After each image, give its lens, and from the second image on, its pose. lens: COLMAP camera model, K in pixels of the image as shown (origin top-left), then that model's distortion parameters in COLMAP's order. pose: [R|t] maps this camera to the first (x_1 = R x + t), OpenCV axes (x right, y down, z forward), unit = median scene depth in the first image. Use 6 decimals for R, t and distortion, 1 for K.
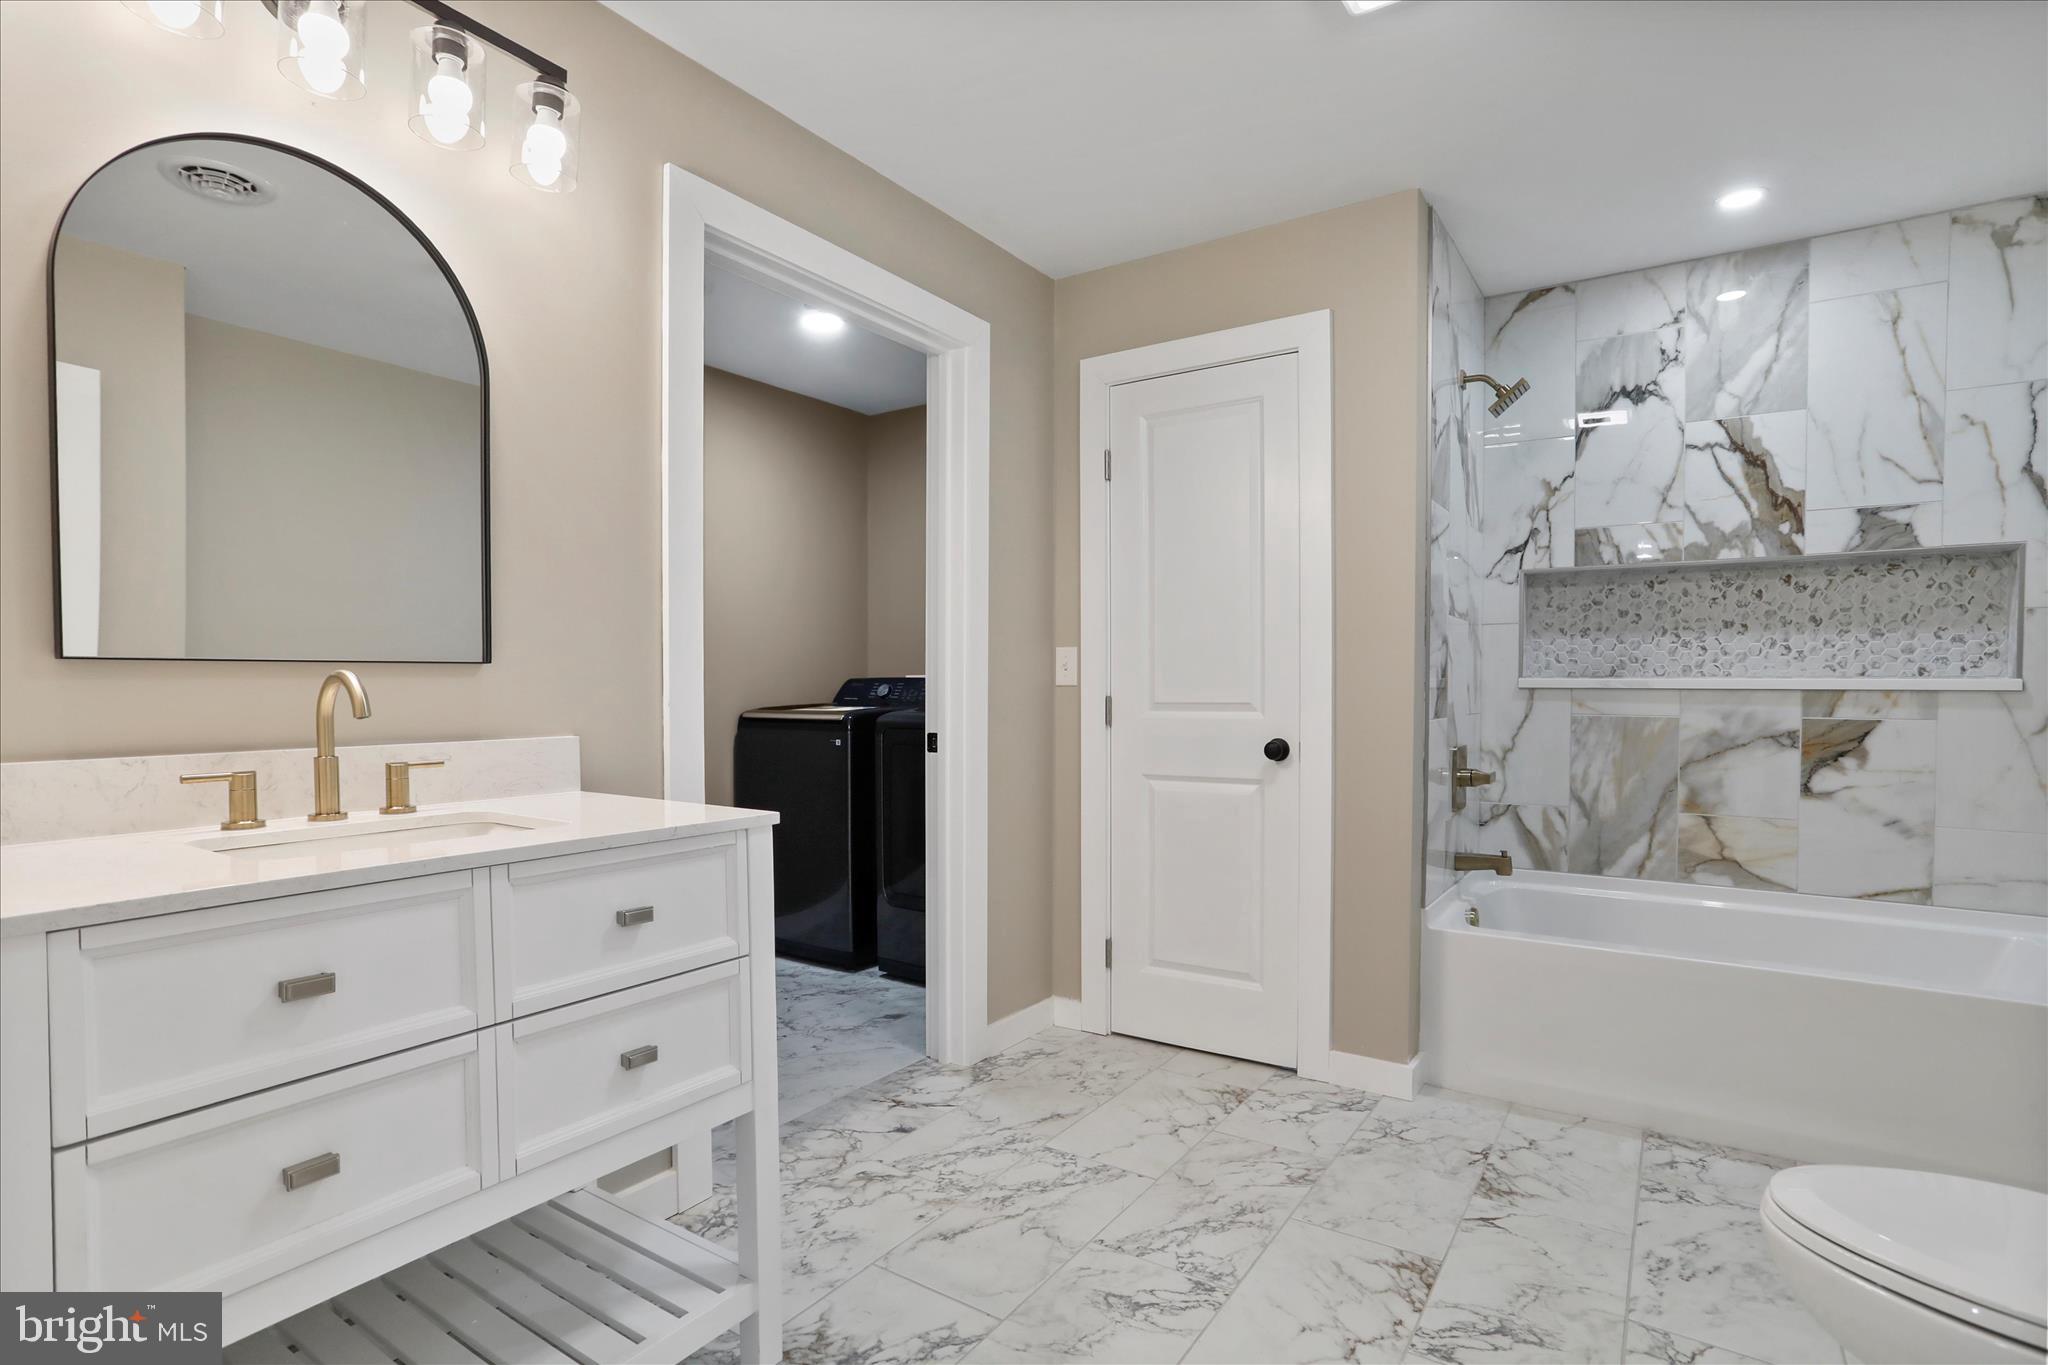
lens RADIAL K [[1009.1, 0, 1022.4], [0, 1009.1, 747.4], [0, 0, 1]] dist [-0.045919, 0.000119]
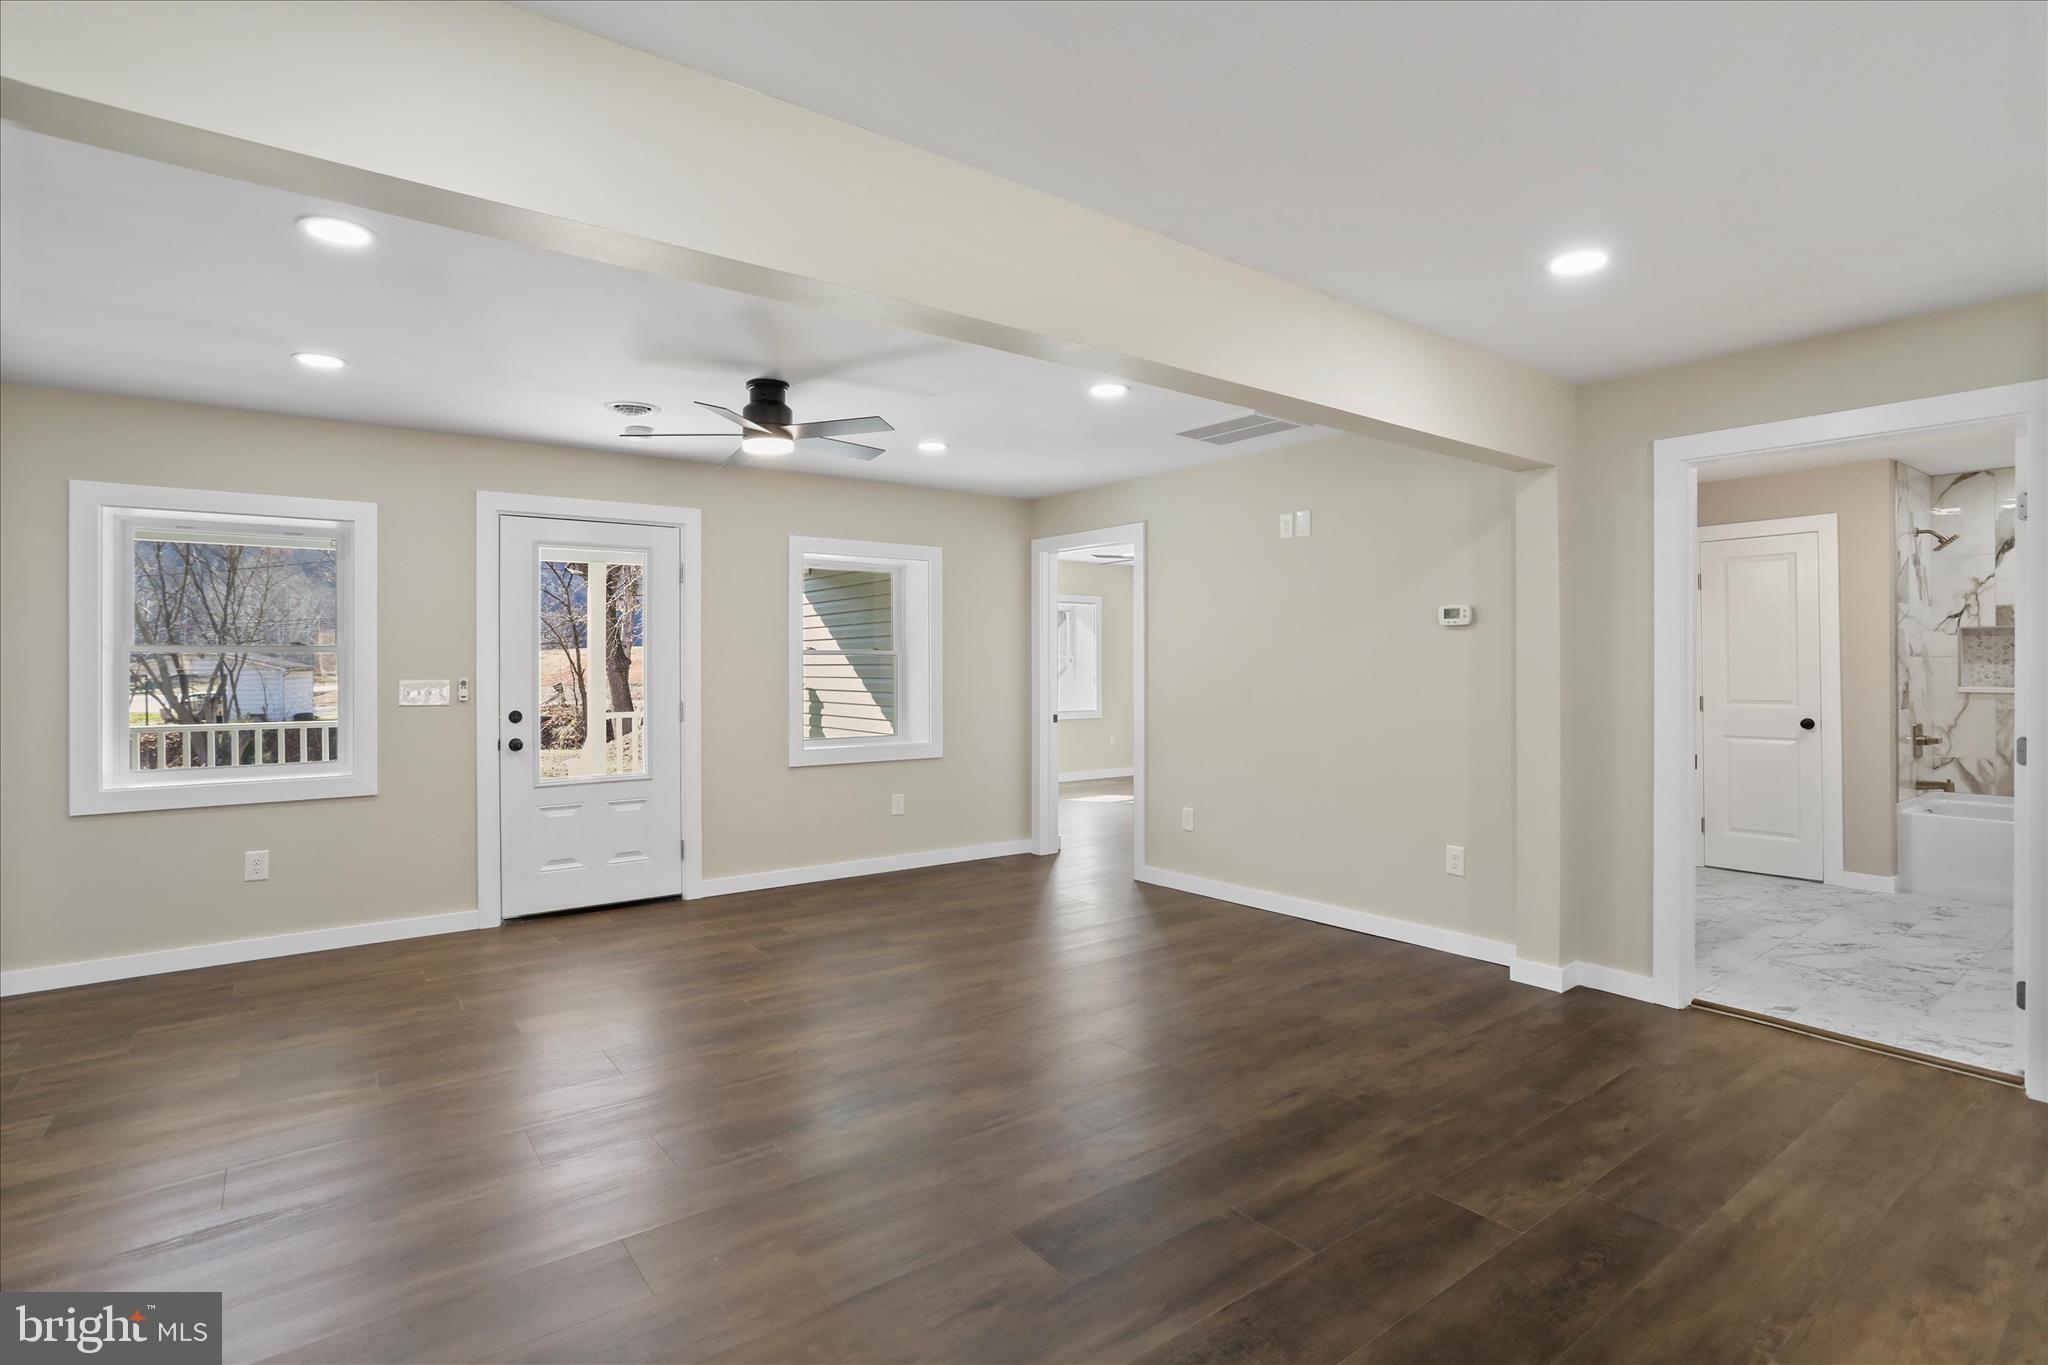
lens RADIAL K [[992.8, 0, 1022.8], [0, 992.8, 666.3], [0, 0, 1]] dist [-0.071374, 0.032254]
pose [[0.941844, 0.001140, -0.336049, -0.536734], [-0.019188, 0.998545, -0.050389, 0.013075], [0.335503, 0.053907, 0.940496, -1.241057]]
